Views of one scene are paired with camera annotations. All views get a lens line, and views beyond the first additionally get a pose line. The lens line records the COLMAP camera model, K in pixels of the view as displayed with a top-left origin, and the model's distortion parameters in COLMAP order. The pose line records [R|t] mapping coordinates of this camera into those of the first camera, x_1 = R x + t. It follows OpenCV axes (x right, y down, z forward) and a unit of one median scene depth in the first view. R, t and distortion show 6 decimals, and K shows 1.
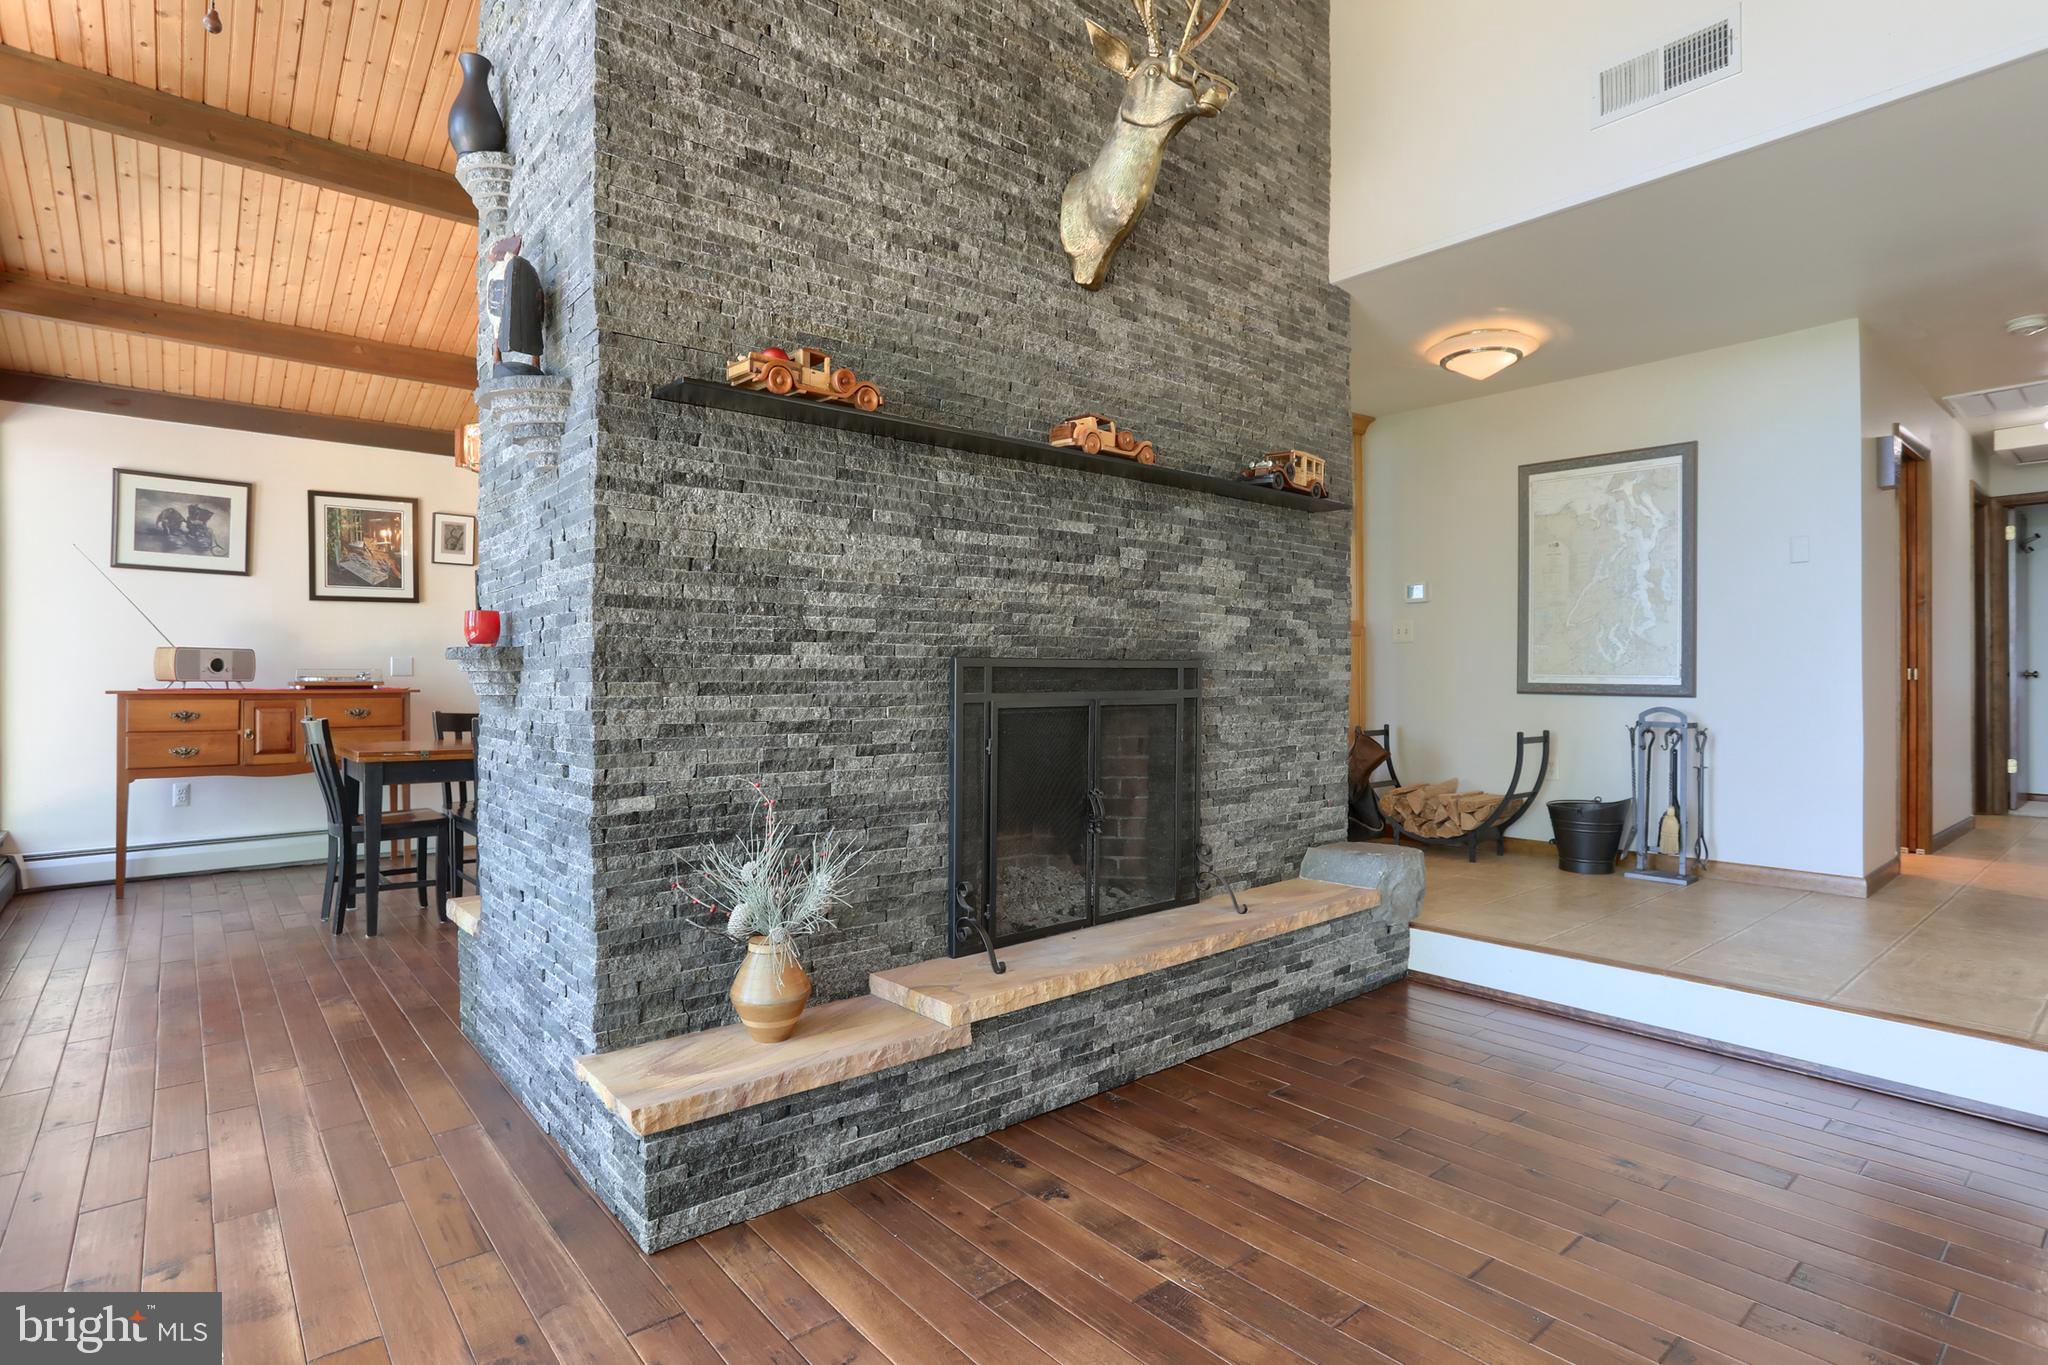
lens RADIAL K [[1005.6, 0, 1029.3], [0, 1005.6, 676.3], [0, 0, 1]] dist [-0.045829, 0.023577]
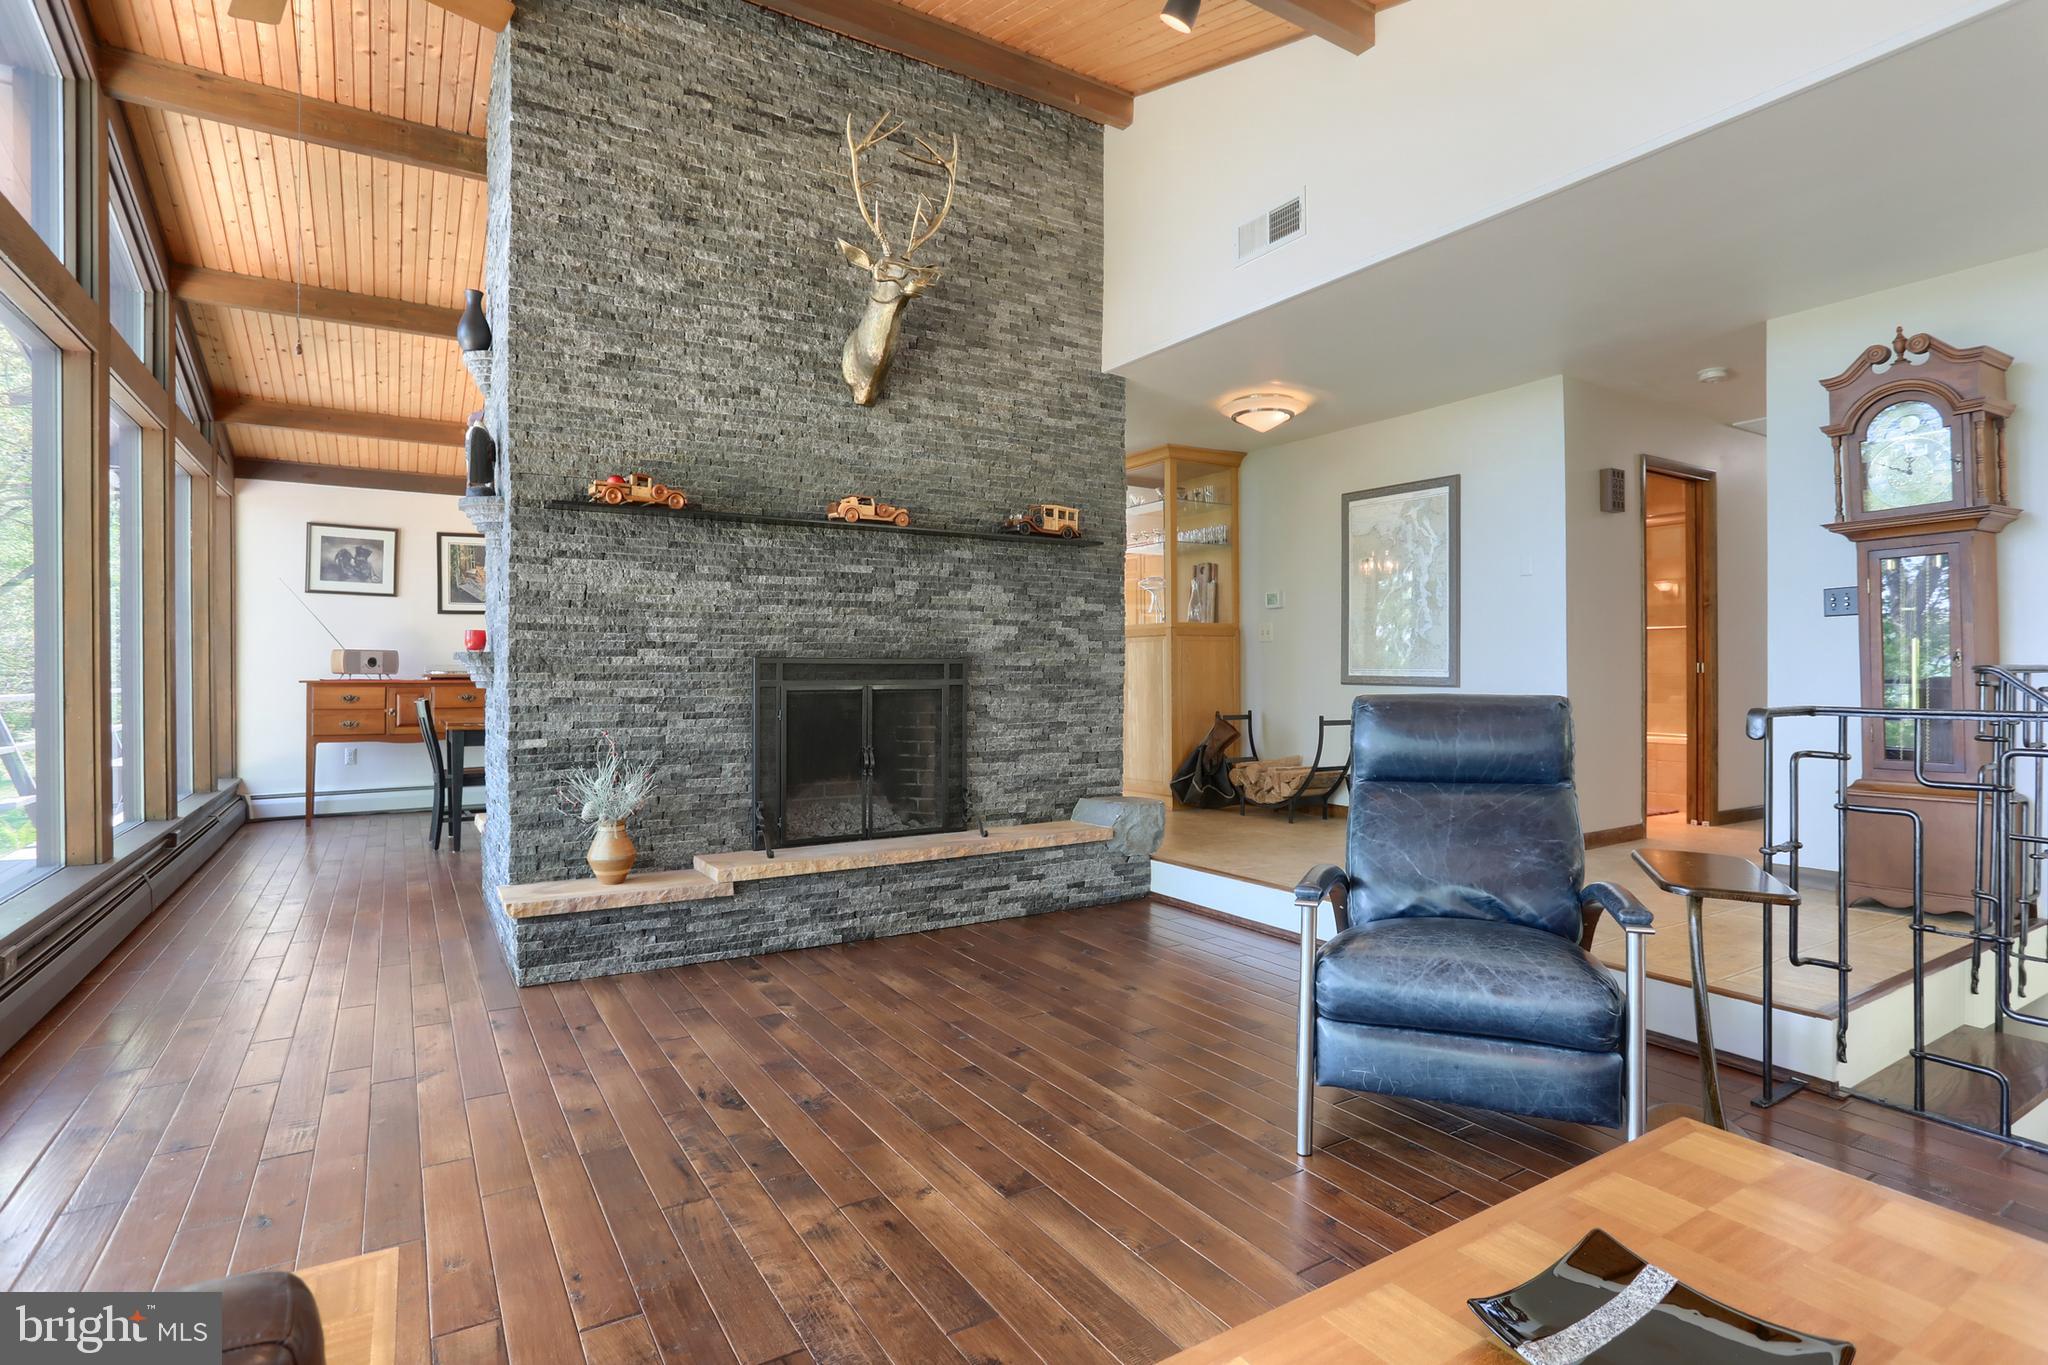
lens RADIAL K [[1010.5, 0, 1029.7], [0, 1010.5, 668.8], [0, 0, 1]] dist [-0.049352, 0.028765]
pose [[0.988977, -0.000556, -0.148070, 0.503556], [0.000223, 0.999997, -0.002266, 0.002039], [0.148071, 0.002209, 0.988974, -0.417031]]
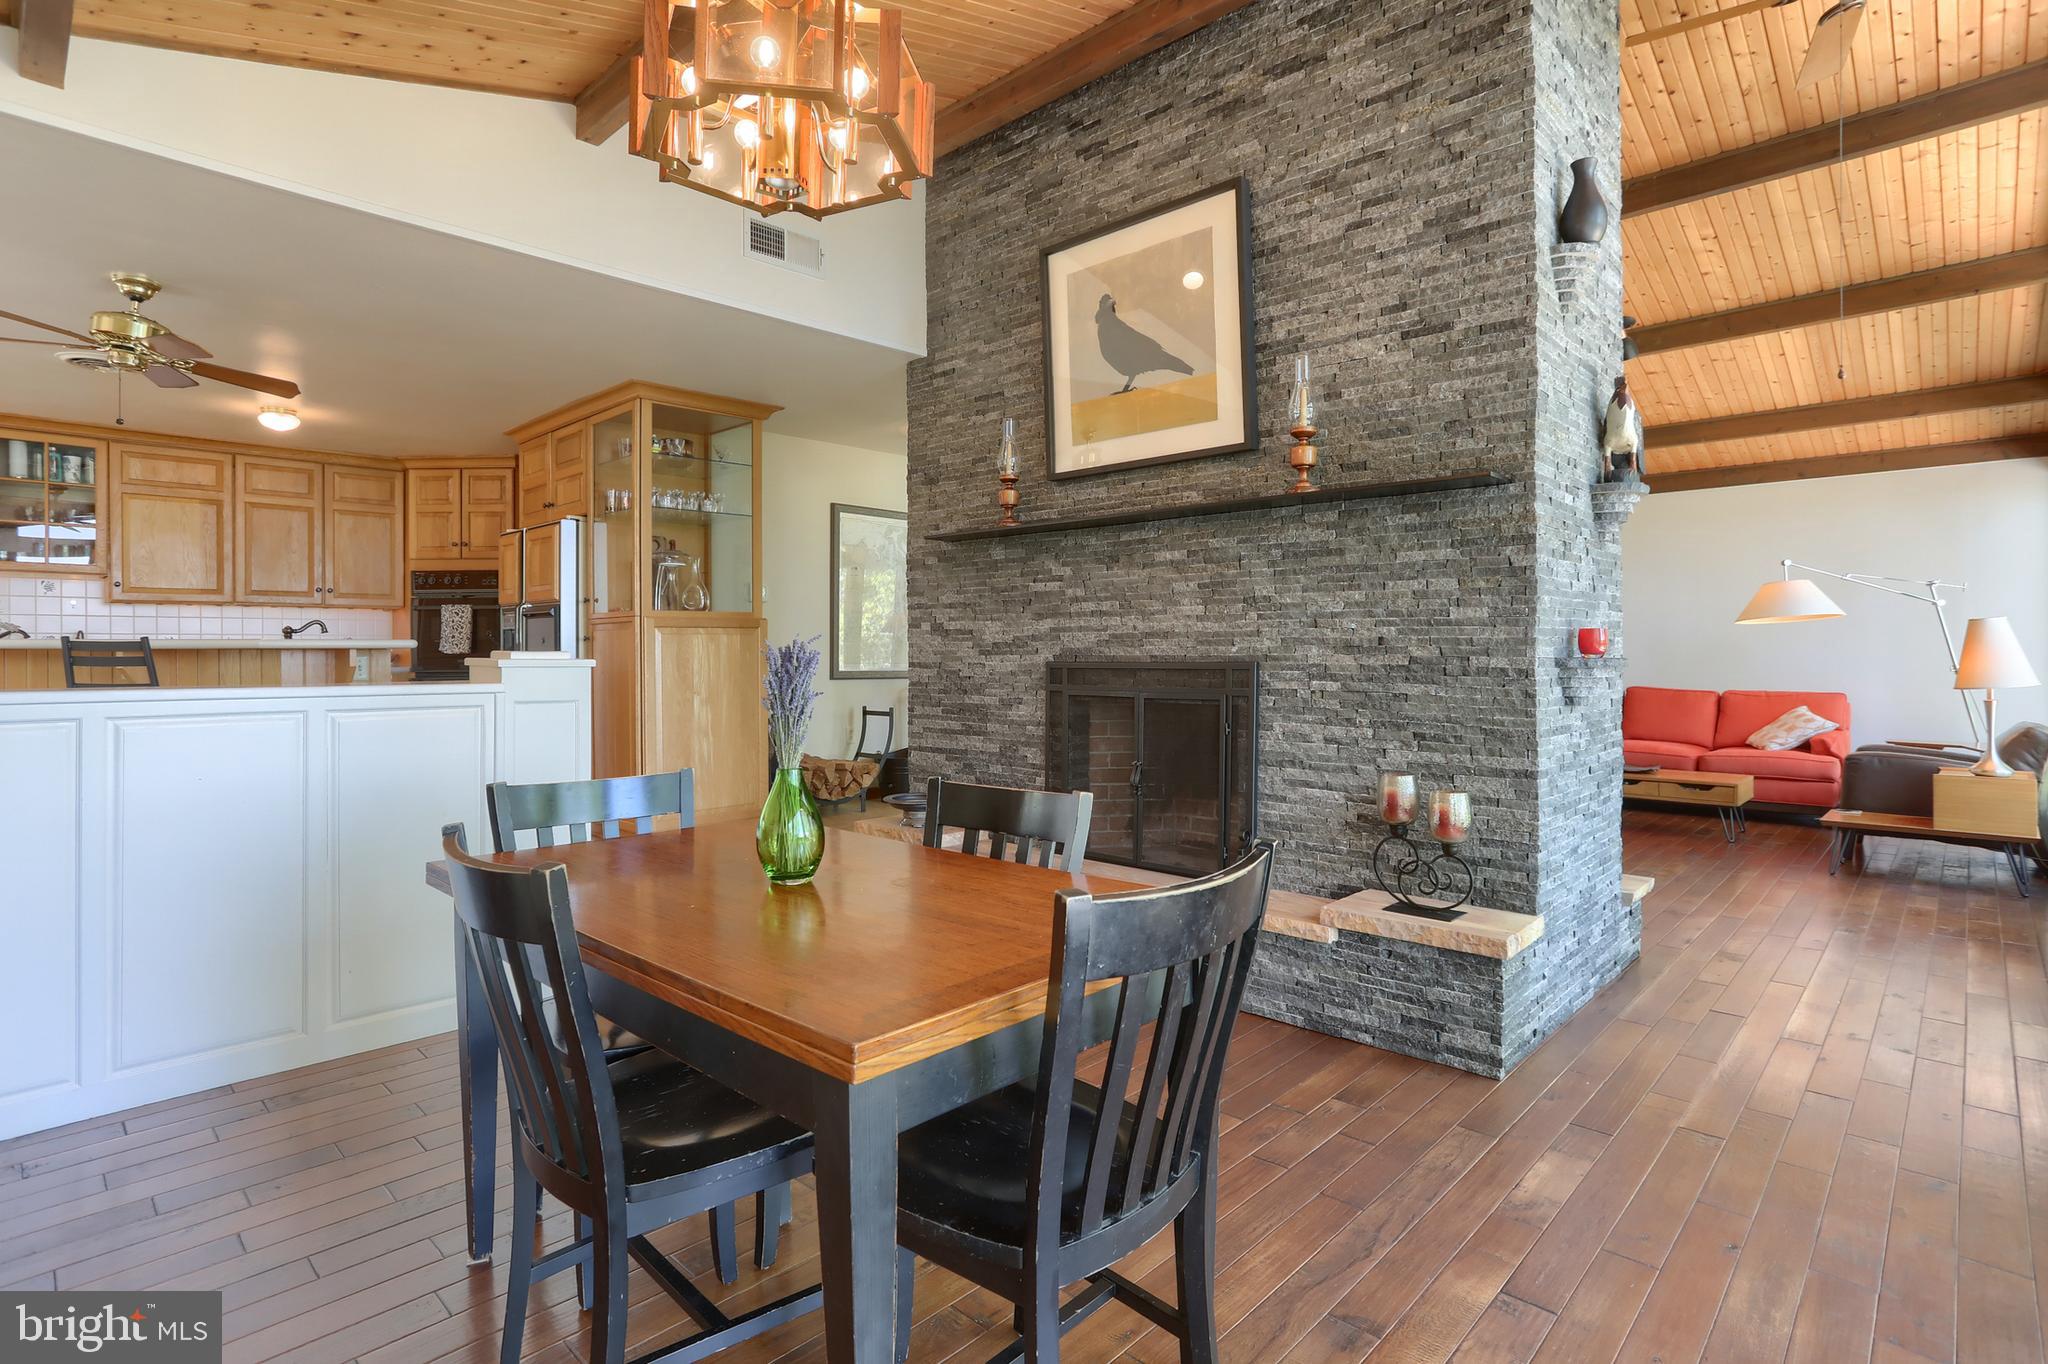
lens RADIAL K [[1025.0, 0, 998.5], [0, 1025.0, 653.6], [0, 0, 1]] dist [-0.080510, 0.060342]
pose [[-0.080620, -0.003165, 0.996740, -1.323777], [0.000938, 0.999994, 0.003251, -0.032162], [-0.996745, 0.001197, -0.080616, 1.400237]]
